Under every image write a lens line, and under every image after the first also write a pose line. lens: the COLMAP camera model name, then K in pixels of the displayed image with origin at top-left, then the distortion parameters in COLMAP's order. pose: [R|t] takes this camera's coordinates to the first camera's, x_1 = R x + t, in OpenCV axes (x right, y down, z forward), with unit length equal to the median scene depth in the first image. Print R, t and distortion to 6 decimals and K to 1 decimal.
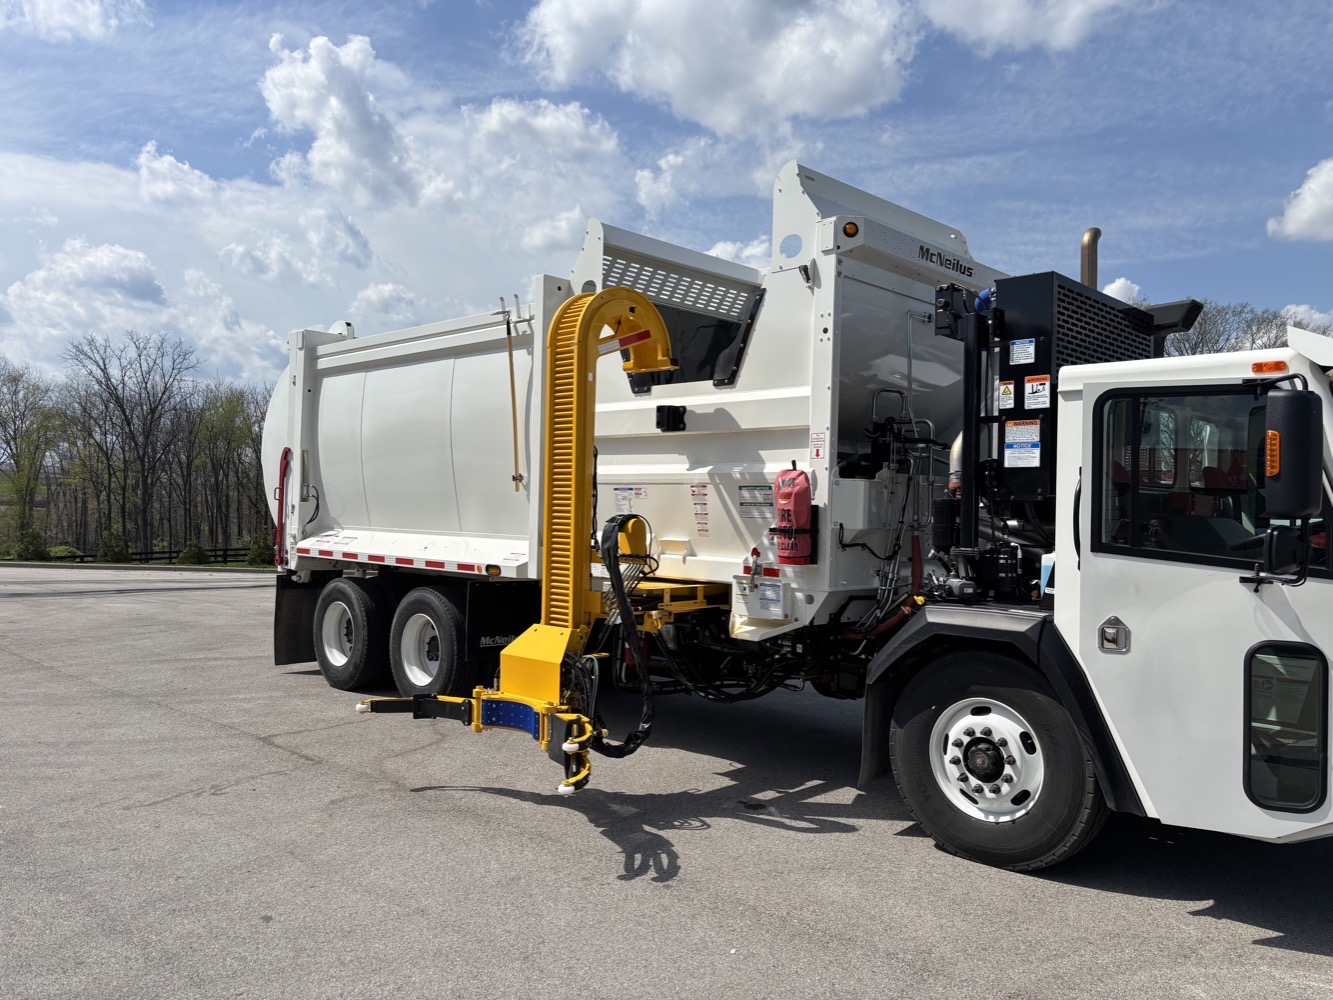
lens RADIAL K [[1002.6, 0, 674.0], [0, 1002.6, 501.6], [0, 0, 1]] dist [0.055031, -0.056504]
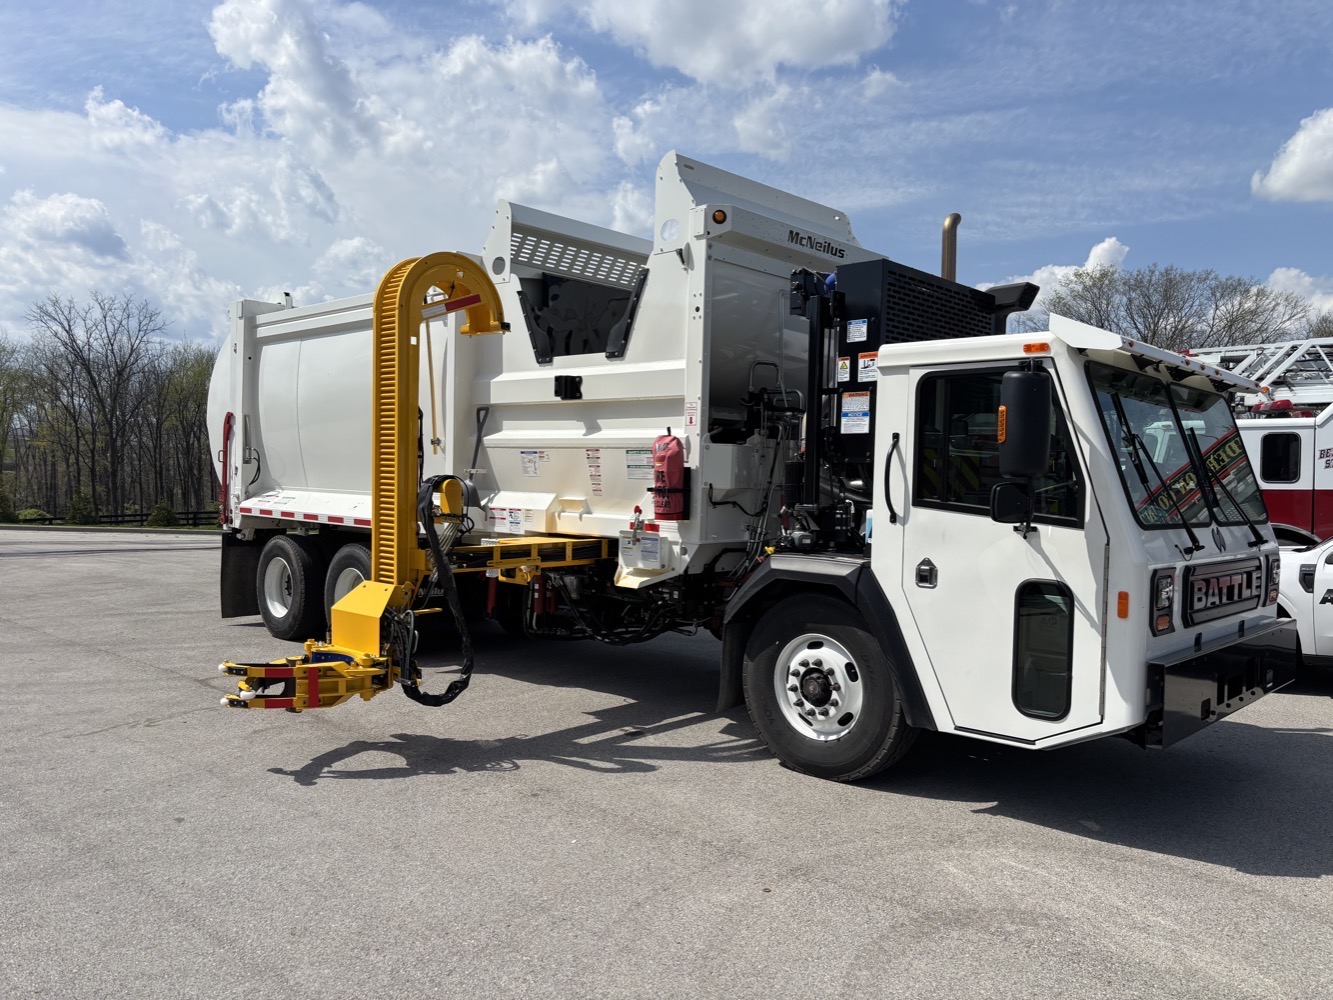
lens RADIAL K [[1002.6, 0, 676.4], [0, 1002.6, 512.3], [0, 0, 1]] dist [0.055031, -0.056504]
pose [[0.999776, 0.000437, 0.021165, 0.103408], [-0.001413, 0.998935, 0.046114, 0.002579], [-0.021123, -0.046134, 0.998712, -0.114173]]
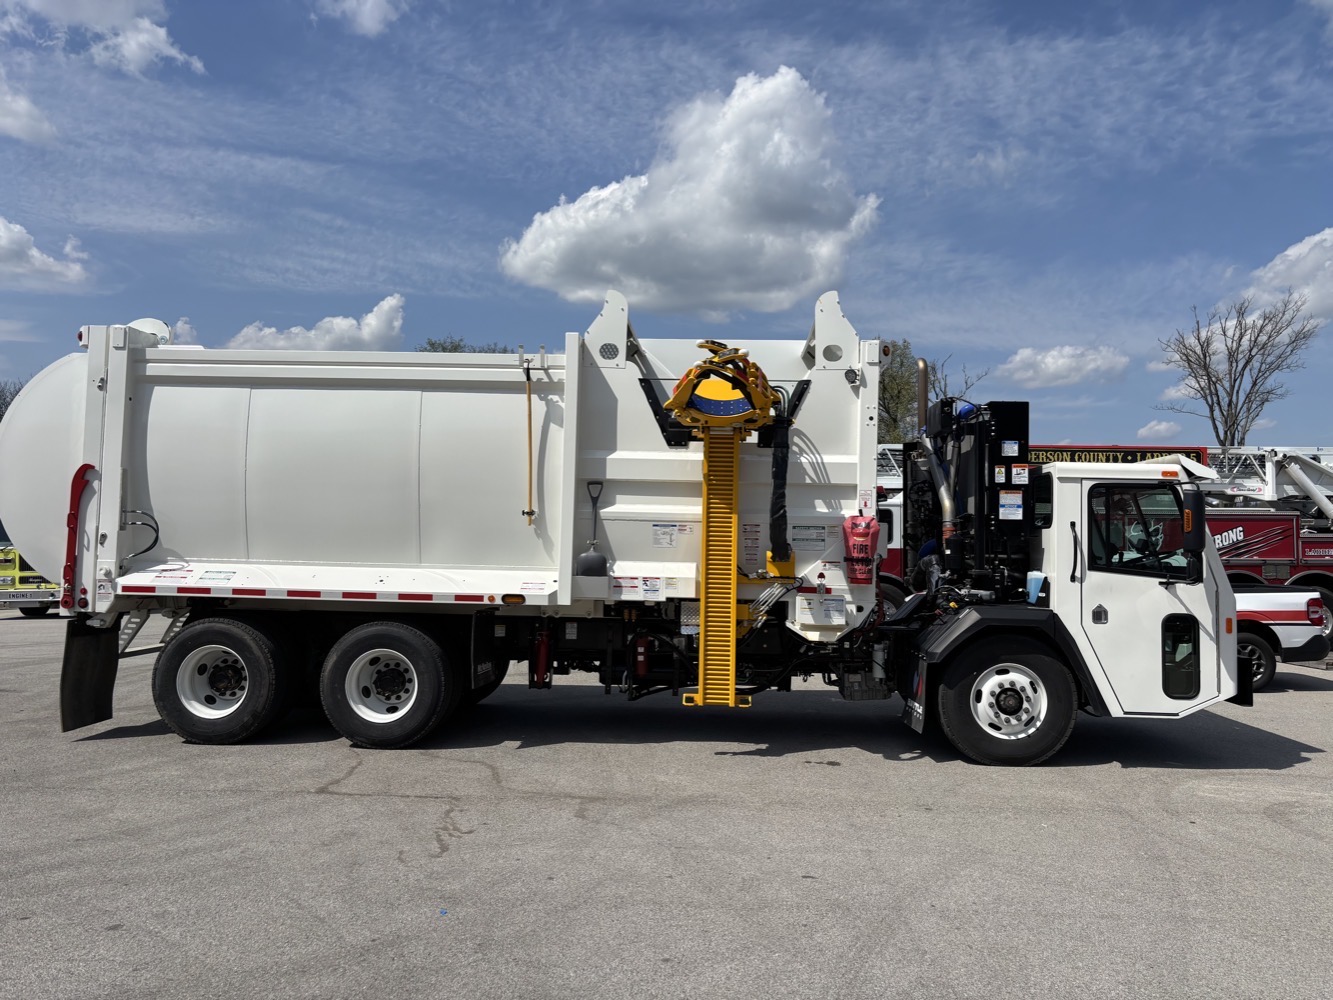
lens RADIAL K [[1002.6, 0, 674.2], [0, 1002.6, 497.0], [0, 0, 1]] dist [0.055031, -0.056504]
pose [[0.755332, 0.023807, 0.654910, -0.979201], [-0.011448, 0.999667, -0.023136, -0.022905], [-0.655243, 0.009977, 0.755353, 0.109793]]
